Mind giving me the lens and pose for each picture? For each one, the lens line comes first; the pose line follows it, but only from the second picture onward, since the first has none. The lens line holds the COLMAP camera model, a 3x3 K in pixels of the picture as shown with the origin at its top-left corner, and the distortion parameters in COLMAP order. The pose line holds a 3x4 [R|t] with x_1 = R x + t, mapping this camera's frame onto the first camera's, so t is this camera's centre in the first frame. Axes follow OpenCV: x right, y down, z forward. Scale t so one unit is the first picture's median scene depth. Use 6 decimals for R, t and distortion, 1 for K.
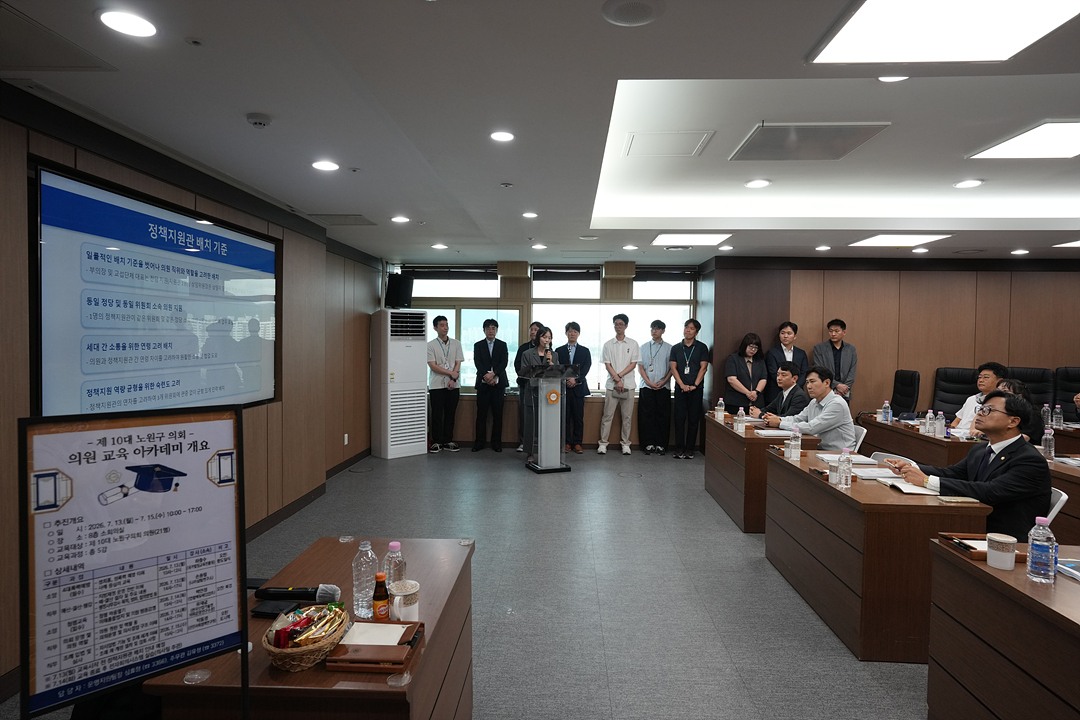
lens RADIAL K [[607.8, 0, 540.0], [0, 607.8, 360.0], [0, 0, 1]] dist [-0.058334, 0.043644]
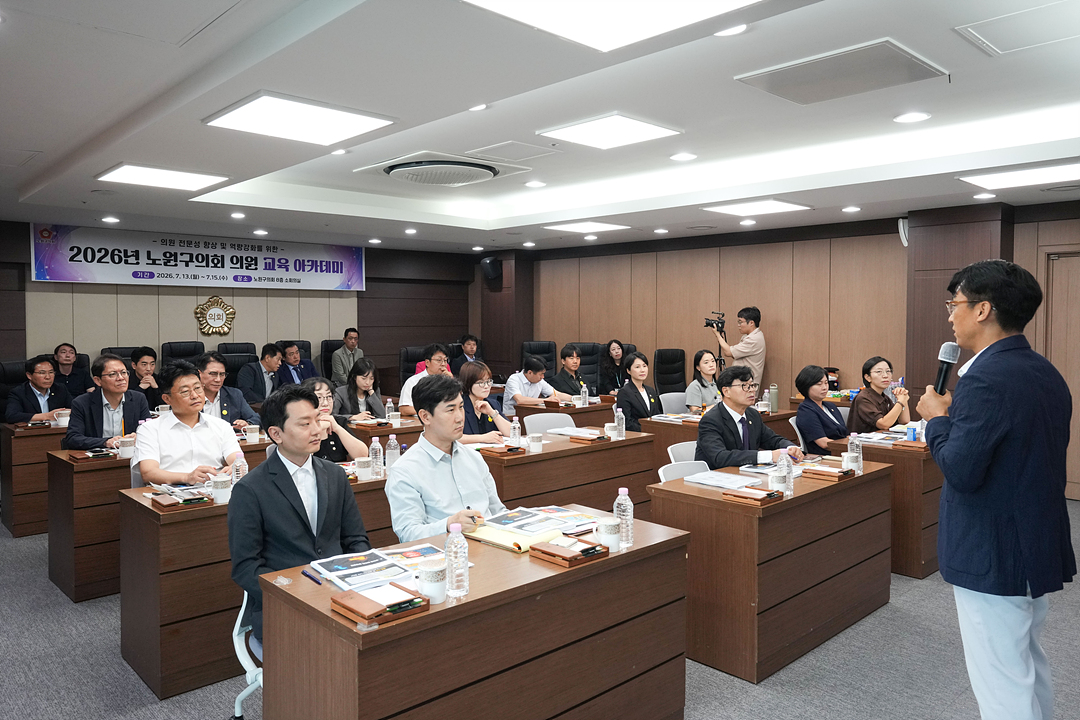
lens RADIAL K [[770.7, 0, 500.5], [0, 770.7, 357.6], [0, 0, 1]] dist [-0.030165, 0.050155]
pose [[-0.707612, -0.049646, 0.704855, 0.024953], [0.017003, 0.996043, 0.087226, -0.062043], [-0.706396, 0.073707, -0.703968, 1.453614]]
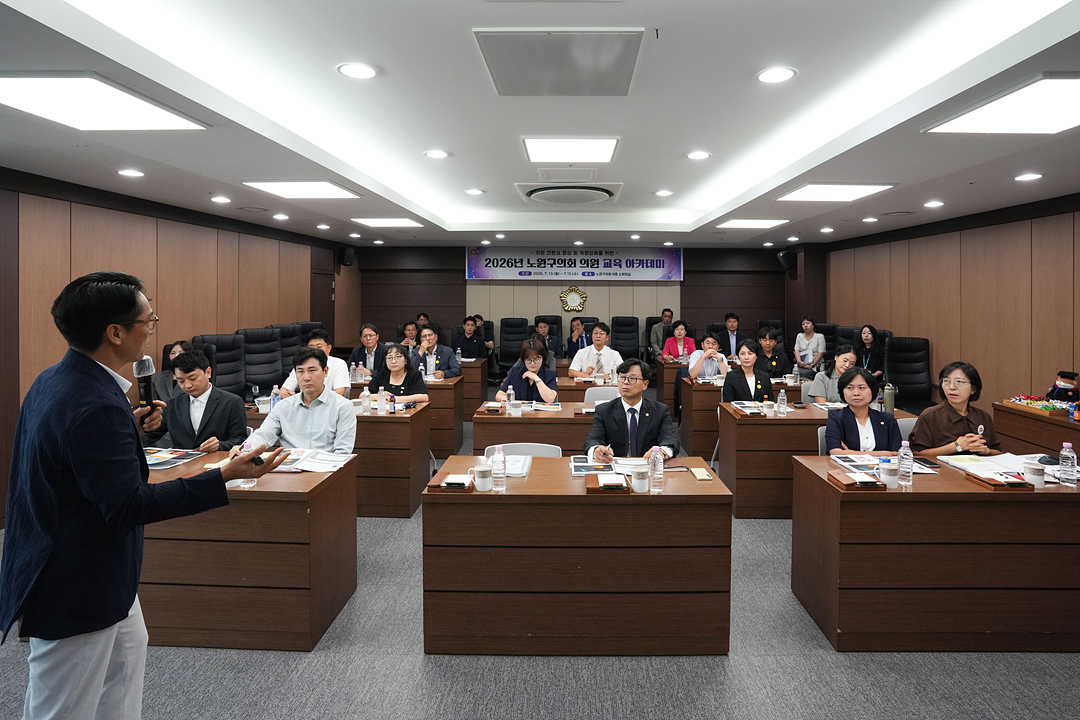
lens RADIAL K [[548.1, 0, 559.9], [0, 548.1, 294.8], [0, 0, 1]] dist [-0.047949, 0.017542]
pose [[-0.040756, -0.012860, 0.999086, -0.177002], [0.032087, 0.999385, 0.014173, -0.057629], [-0.998654, 0.032635, -0.040319, 0.738474]]
